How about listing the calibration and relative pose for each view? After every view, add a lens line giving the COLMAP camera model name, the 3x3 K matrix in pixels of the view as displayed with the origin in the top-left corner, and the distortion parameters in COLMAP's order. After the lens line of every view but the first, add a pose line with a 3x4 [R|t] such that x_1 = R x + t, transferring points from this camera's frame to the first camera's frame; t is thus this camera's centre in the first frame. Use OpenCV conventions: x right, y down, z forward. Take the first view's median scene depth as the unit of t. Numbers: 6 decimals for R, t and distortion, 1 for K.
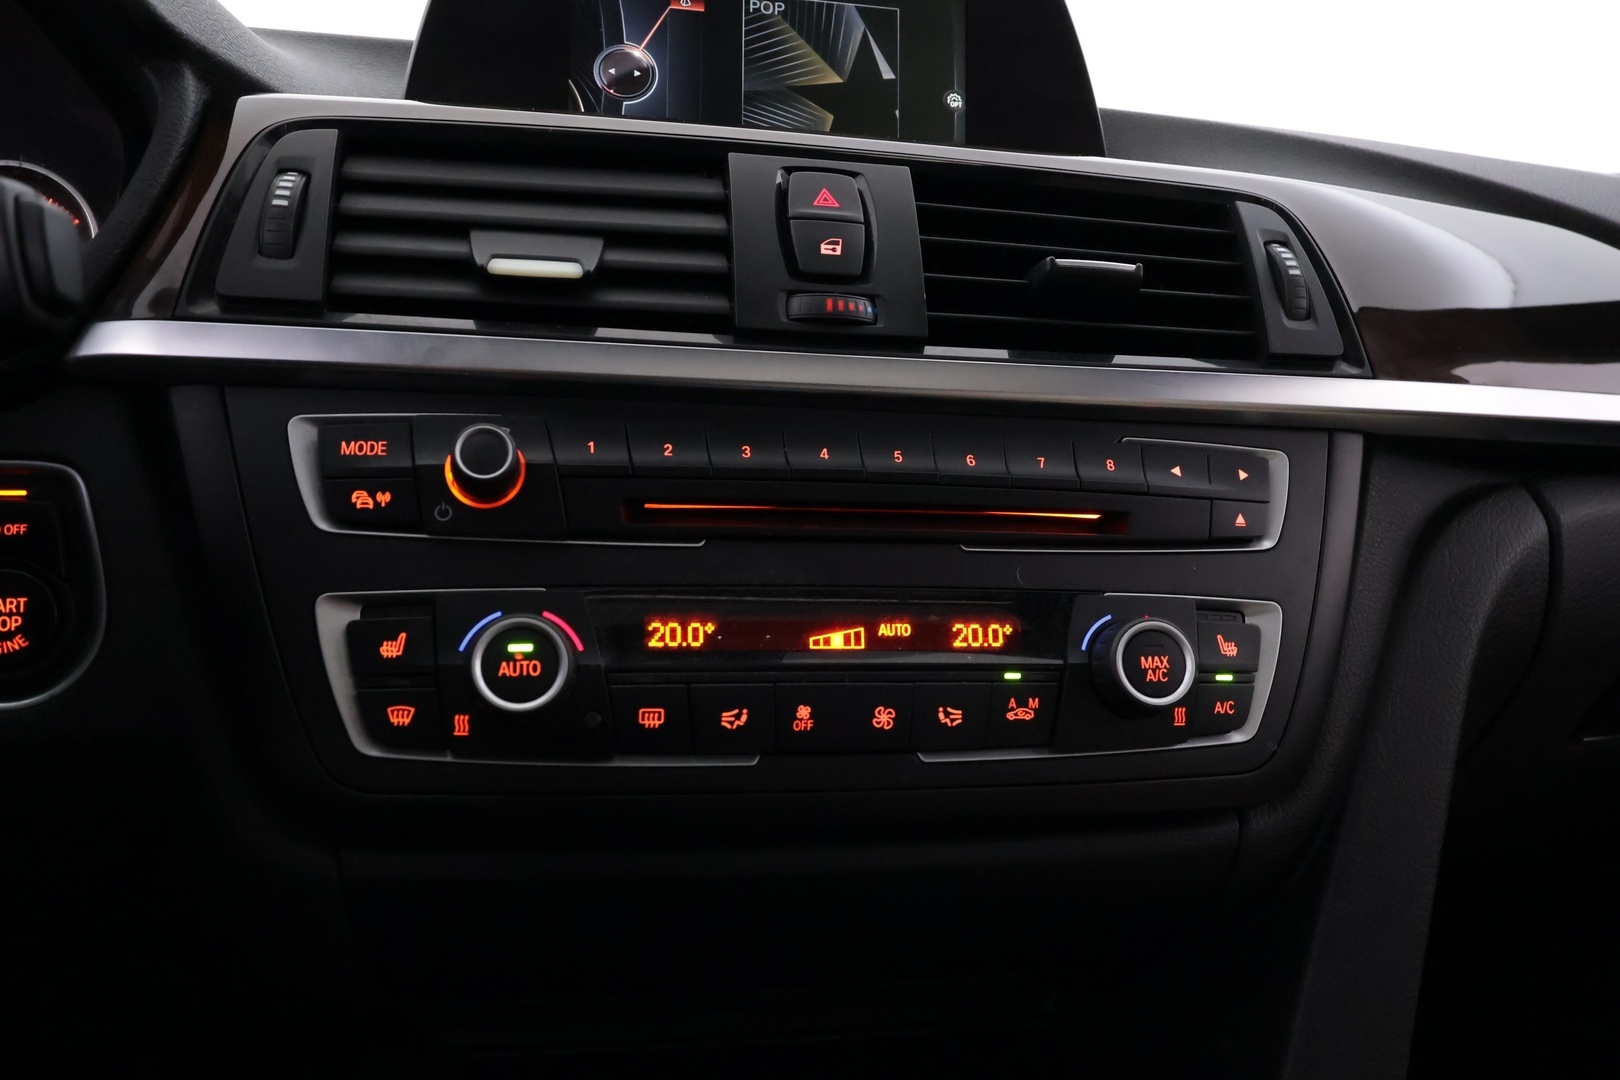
lens RADIAL K [[1275.1, 0, 802.7], [0, 1275.1, 532.1], [0, 0, 1]] dist [0.005260, 0.002355]
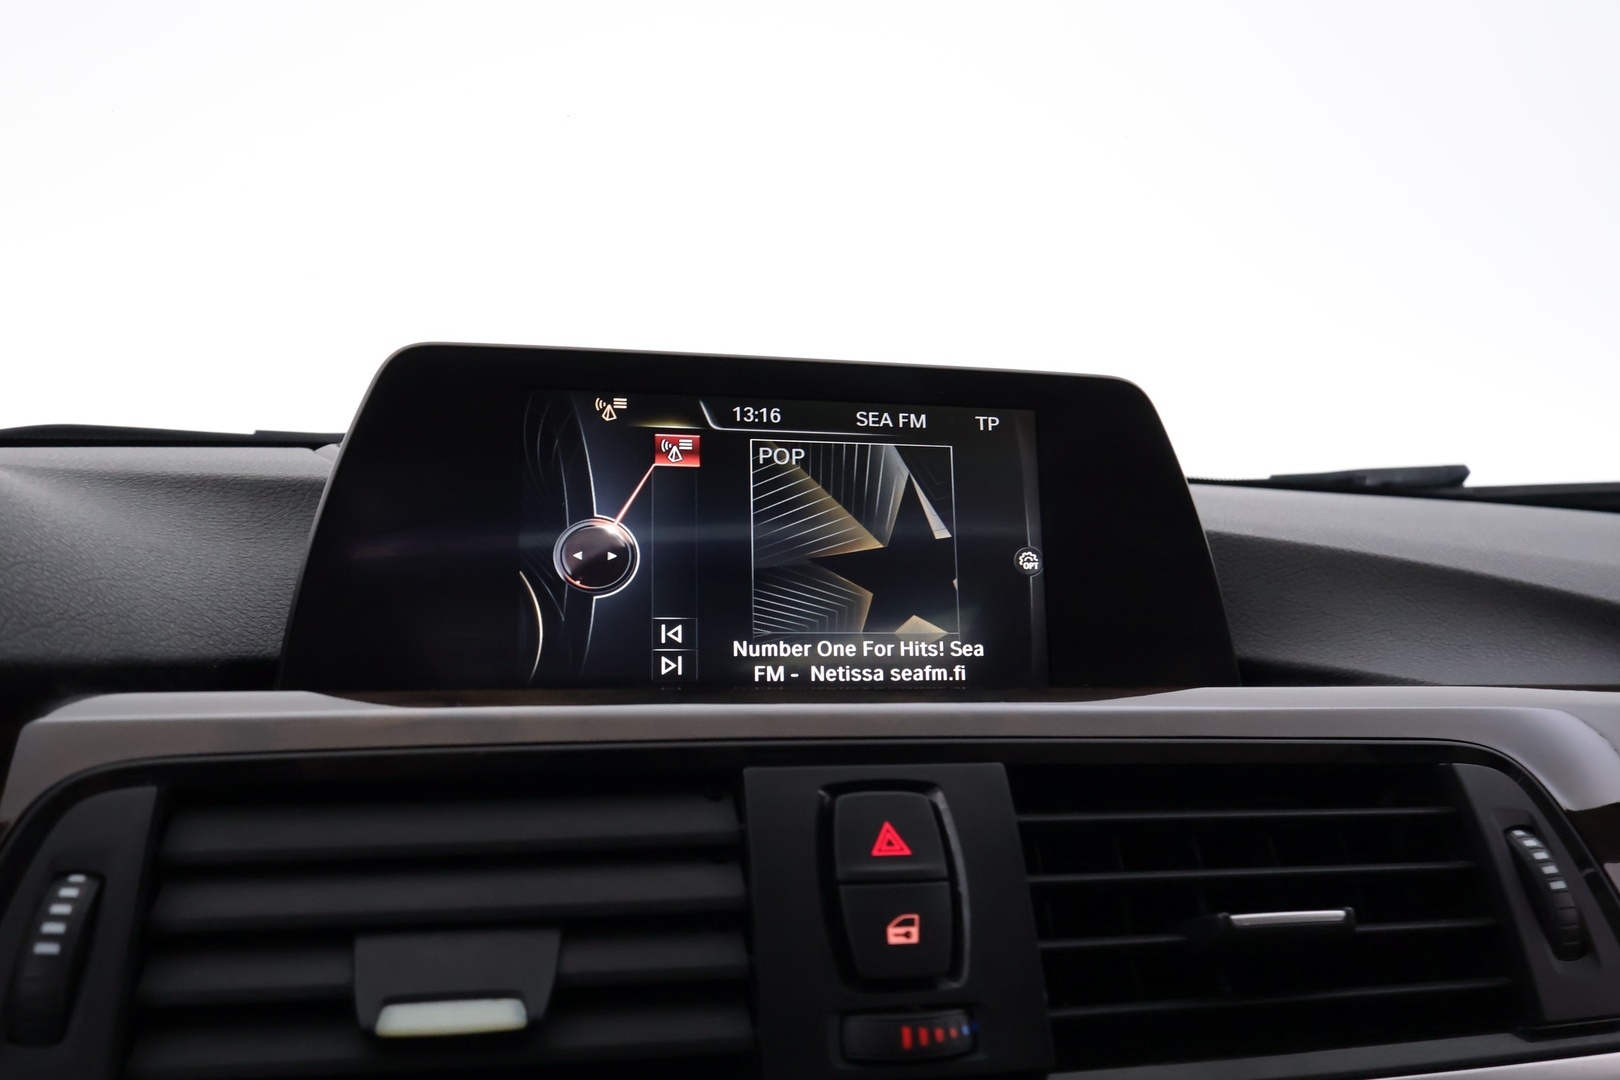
lens RADIAL K [[1275.1, 0, 802.9], [0, 1275.1, 530.9], [0, 0, 1]] dist [0.005260, 0.002355]
pose [[0.999624, -0.024039, 0.013222, -0.034559], [0.025409, 0.992957, -0.115722, -0.363006], [-0.010347, 0.116014, 0.993194, 0.322938]]
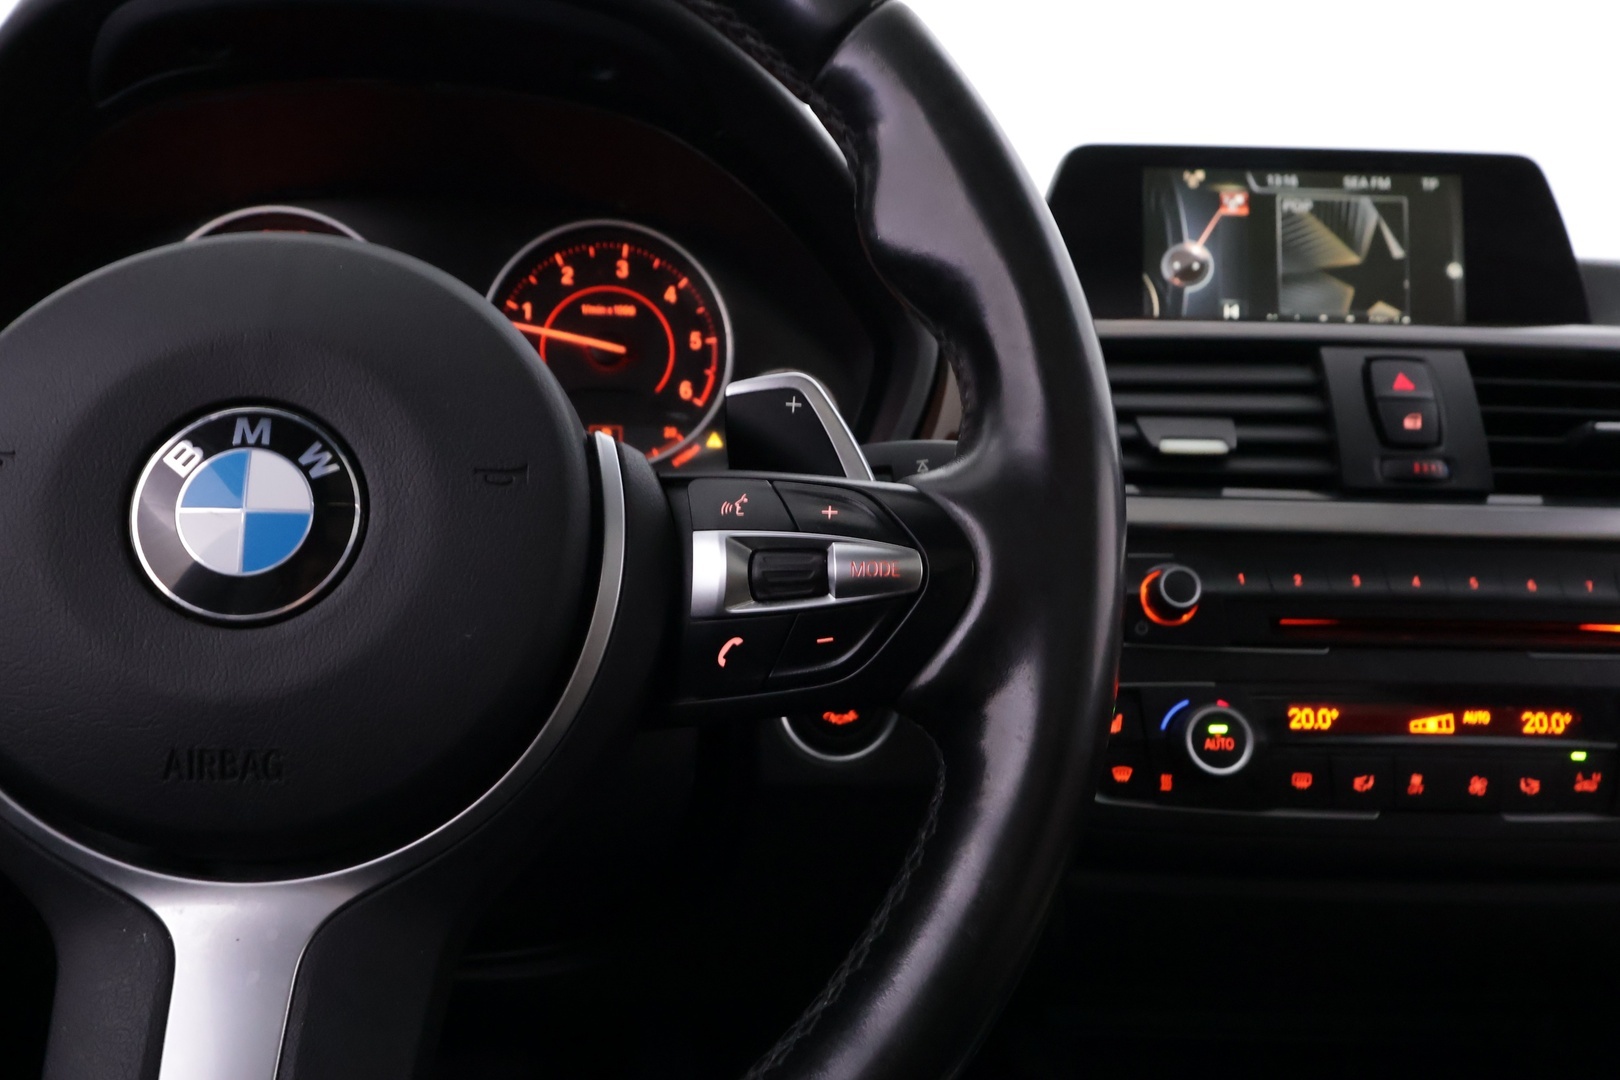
lens RADIAL K [[1275.1, 0, 805.8], [0, 1275.1, 537.4], [0, 0, 1]] dist [0.005260, 0.002355]
pose [[0.983515, -0.002901, -0.180805, -0.361808], [-0.000325, 0.999841, -0.017811, -0.083241], [0.180828, 0.017576, 0.983358, -0.407926]]
